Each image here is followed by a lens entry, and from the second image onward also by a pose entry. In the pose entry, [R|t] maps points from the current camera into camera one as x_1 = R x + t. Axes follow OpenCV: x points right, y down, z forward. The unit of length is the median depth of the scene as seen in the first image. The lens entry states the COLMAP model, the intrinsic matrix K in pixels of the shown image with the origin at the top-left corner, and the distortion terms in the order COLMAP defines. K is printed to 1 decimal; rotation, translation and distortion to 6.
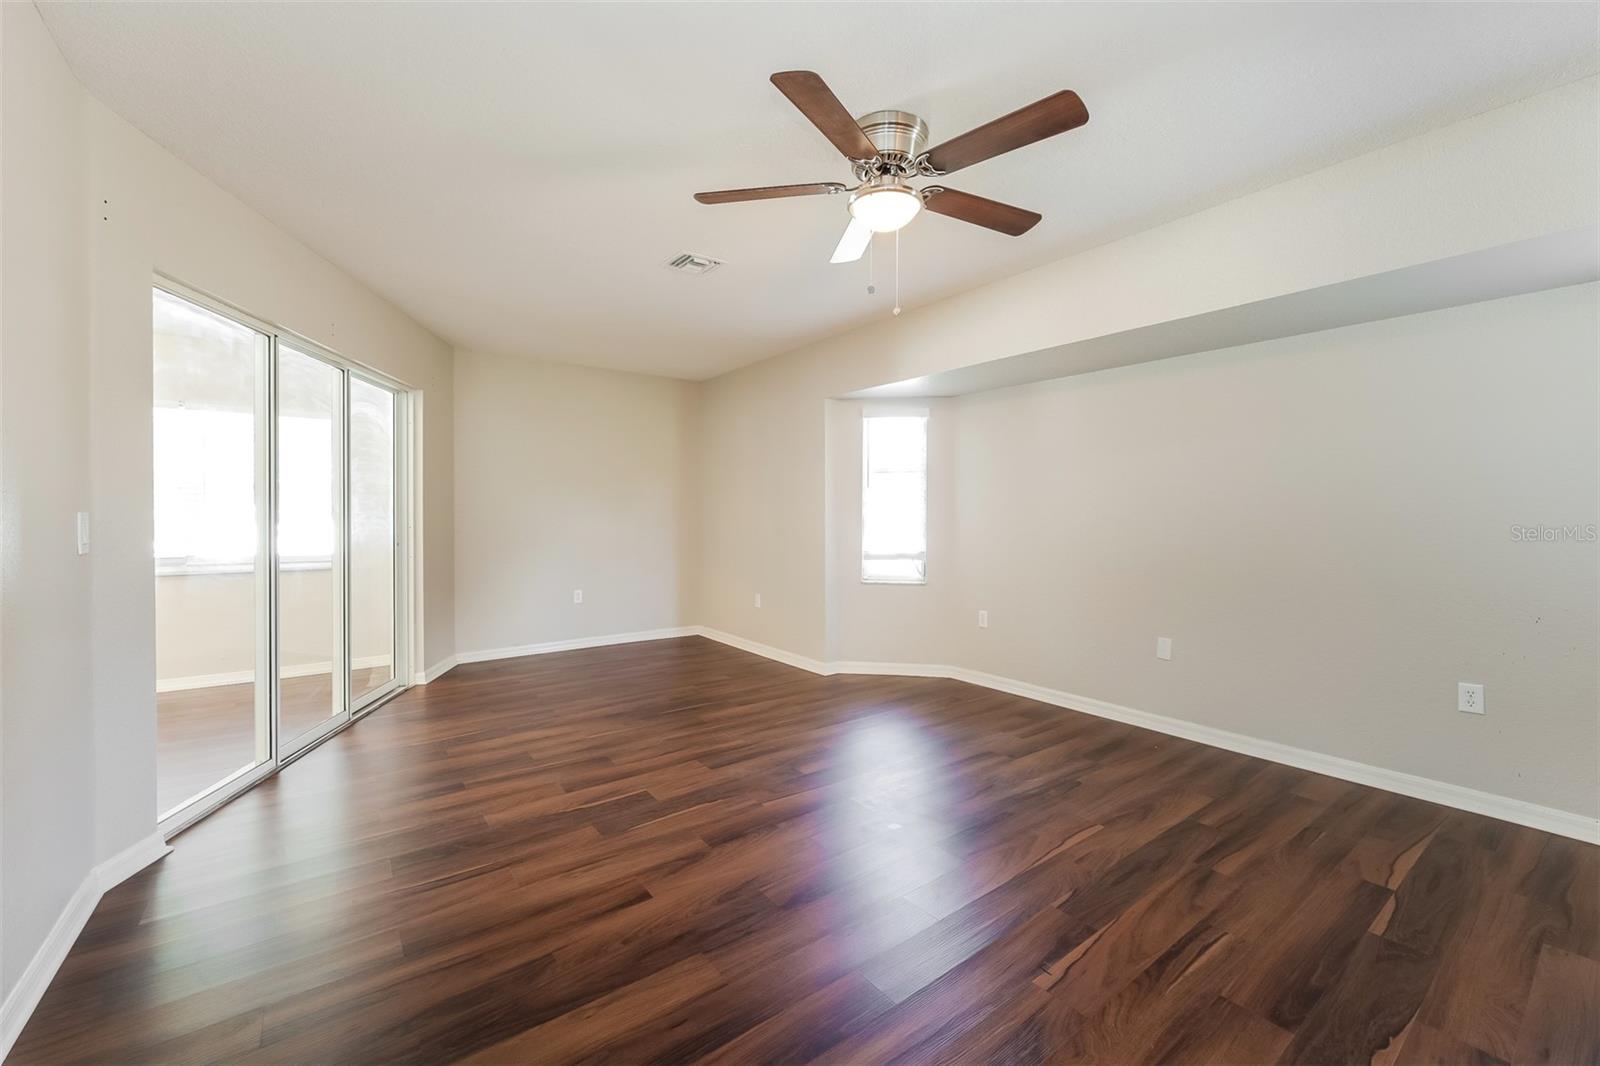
lens RADIAL K [[652.5, 0, 800.5], [0, 652.5, 523.6], [0, 0, 1]] dist [-0.005029, 0.000289]
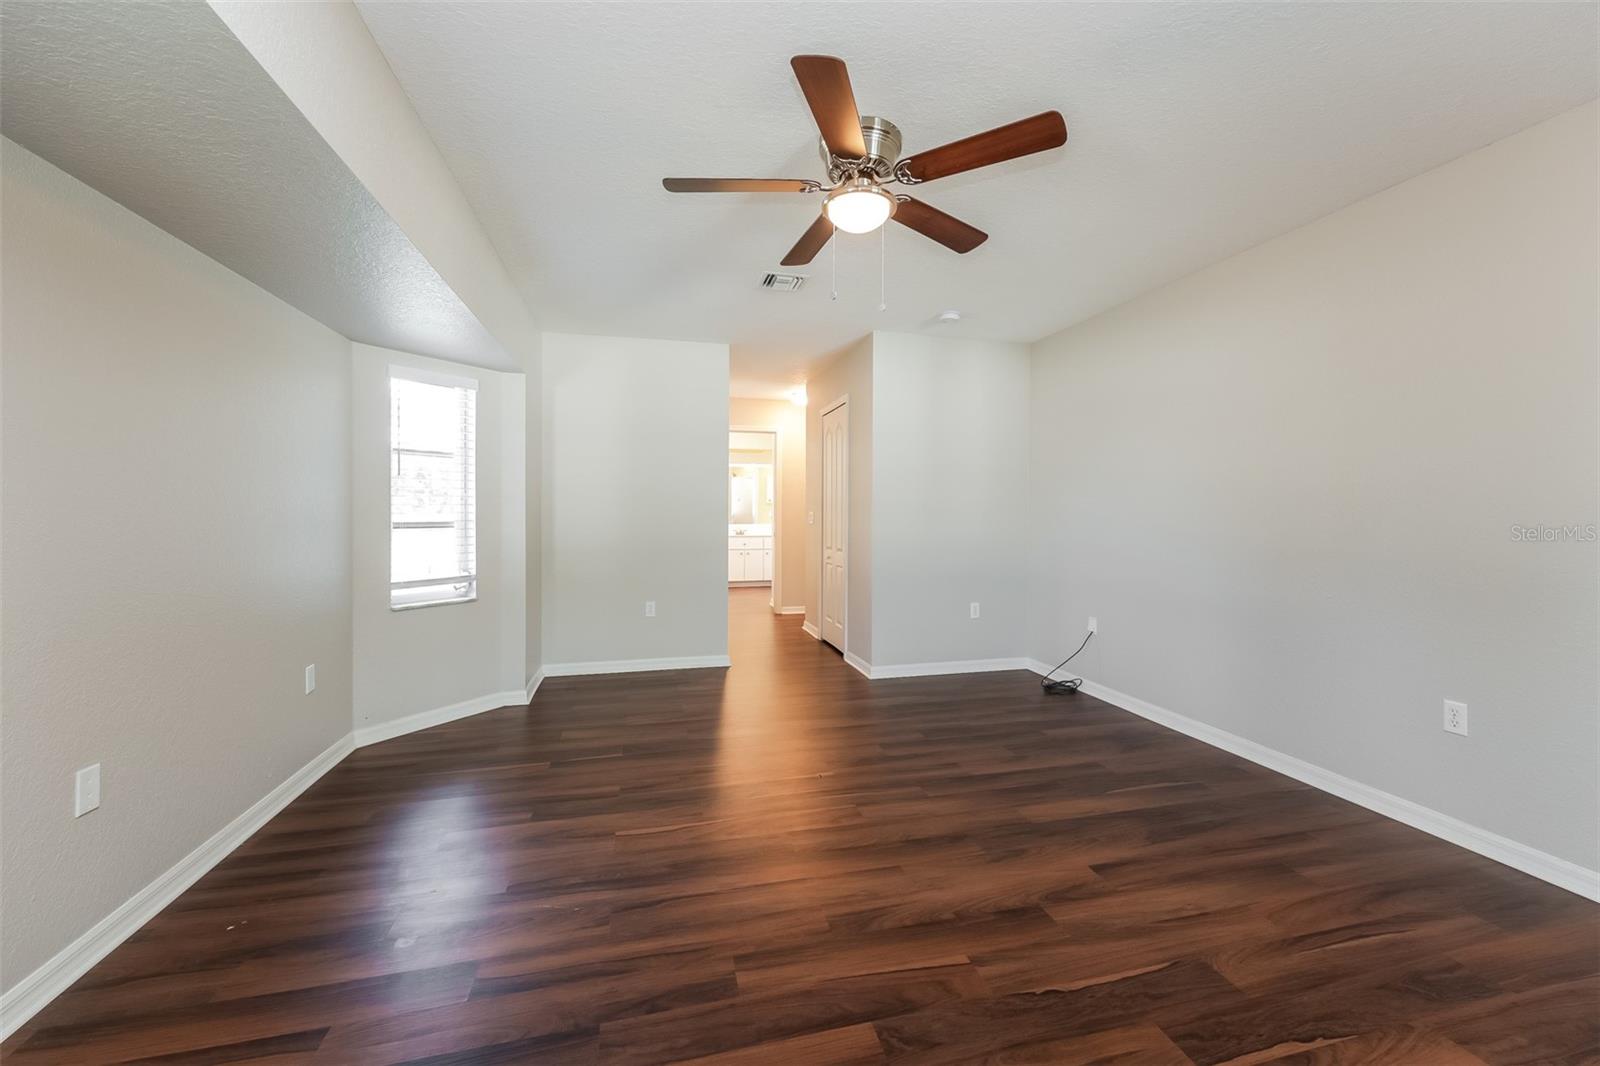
lens RADIAL K [[652.5, 0, 798.5], [0, 652.5, 525.3], [0, 0, 1]] dist [-0.005029, 0.000289]
pose [[-0.921122, -0.007235, 0.389208, -0.180193], [0.005763, 0.999464, 0.032217, -0.028047], [-0.389232, 0.031918, -0.920586, 1.946772]]
